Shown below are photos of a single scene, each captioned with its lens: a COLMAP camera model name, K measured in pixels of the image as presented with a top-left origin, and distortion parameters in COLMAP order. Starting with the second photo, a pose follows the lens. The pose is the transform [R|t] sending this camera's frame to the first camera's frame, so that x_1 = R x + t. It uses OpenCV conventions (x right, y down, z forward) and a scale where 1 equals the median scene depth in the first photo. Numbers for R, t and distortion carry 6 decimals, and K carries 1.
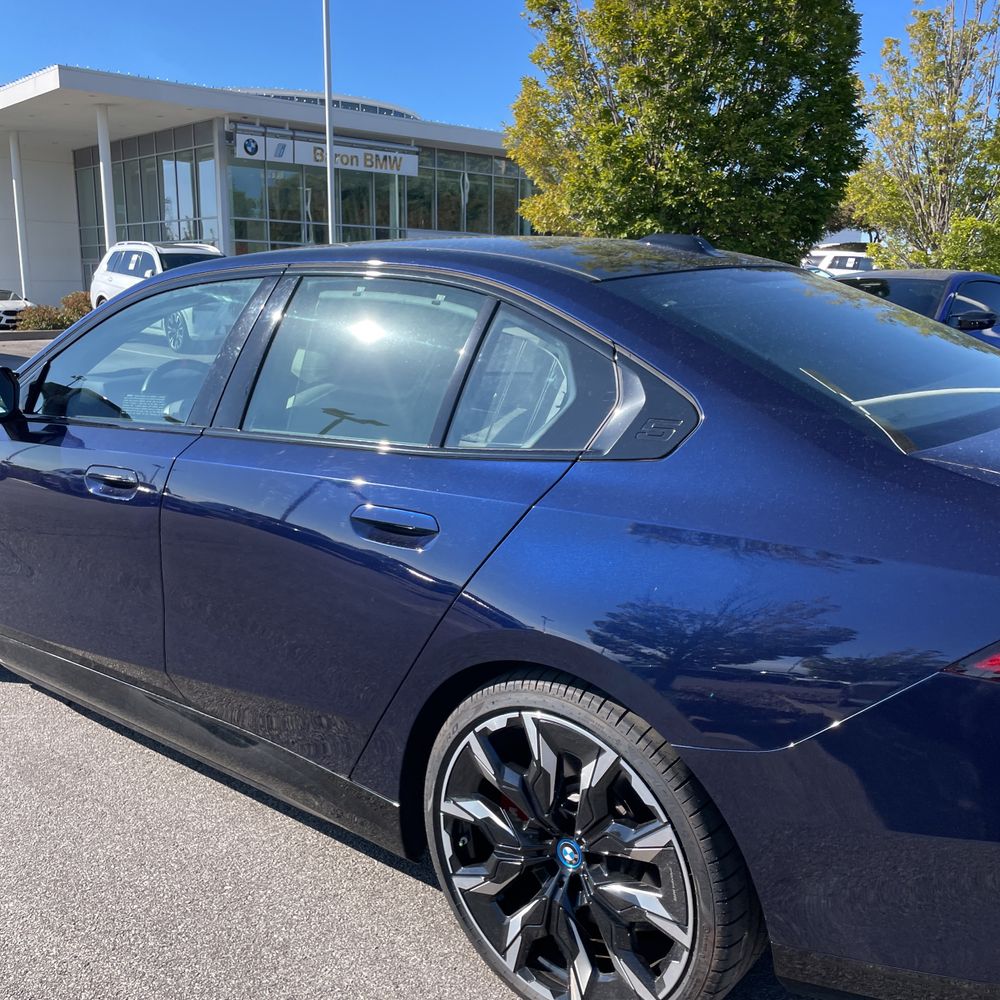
lens RADIAL K [[995.6, 0, 480.1], [0, 995.6, 502.7], [0, 0, 1]] dist [0.071251, -0.095462]
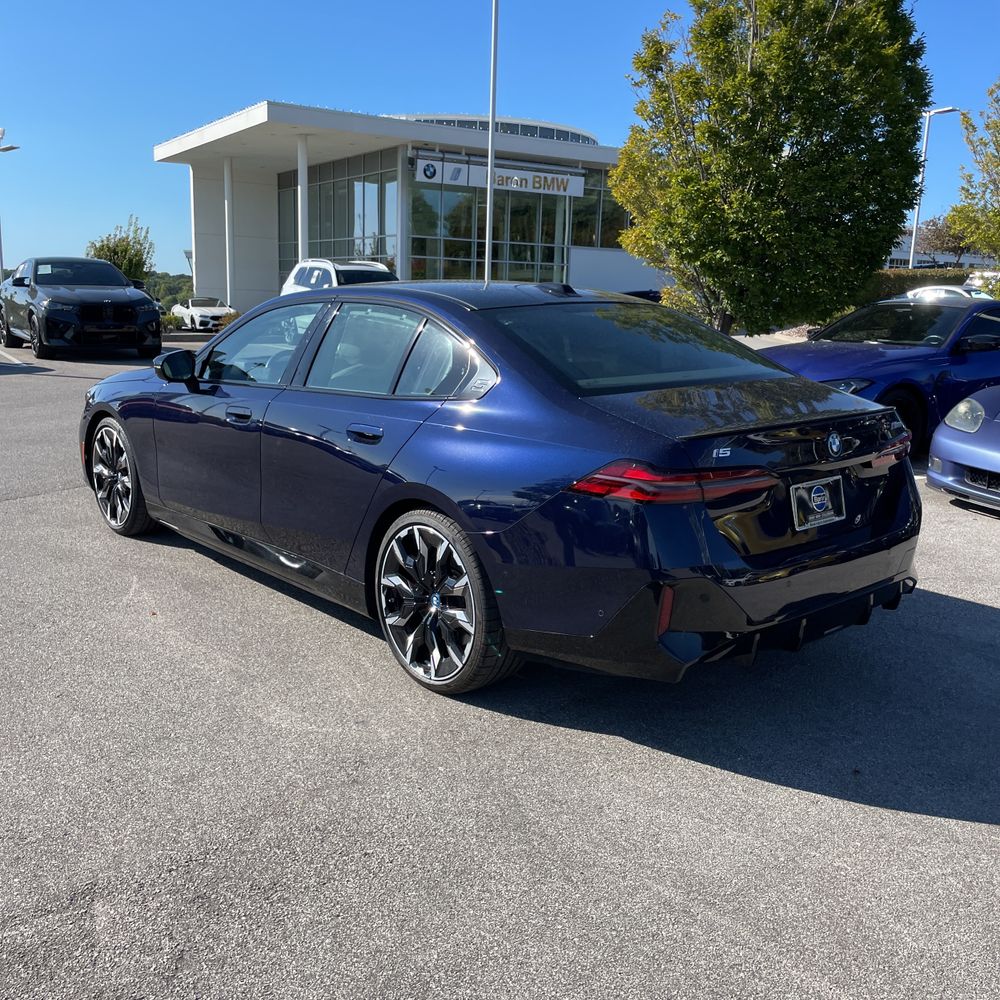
lens RADIAL K [[953.6, 0, 470.6], [0, 953.6, 501.9], [0, 0, 1]] dist [0.086049, -0.159695]
pose [[0.984199, 0.054584, -0.168442, 0.093815], [-0.055475, 0.998460, -0.000584, 0.031182], [0.168151, 0.009919, 0.985711, -0.170042]]
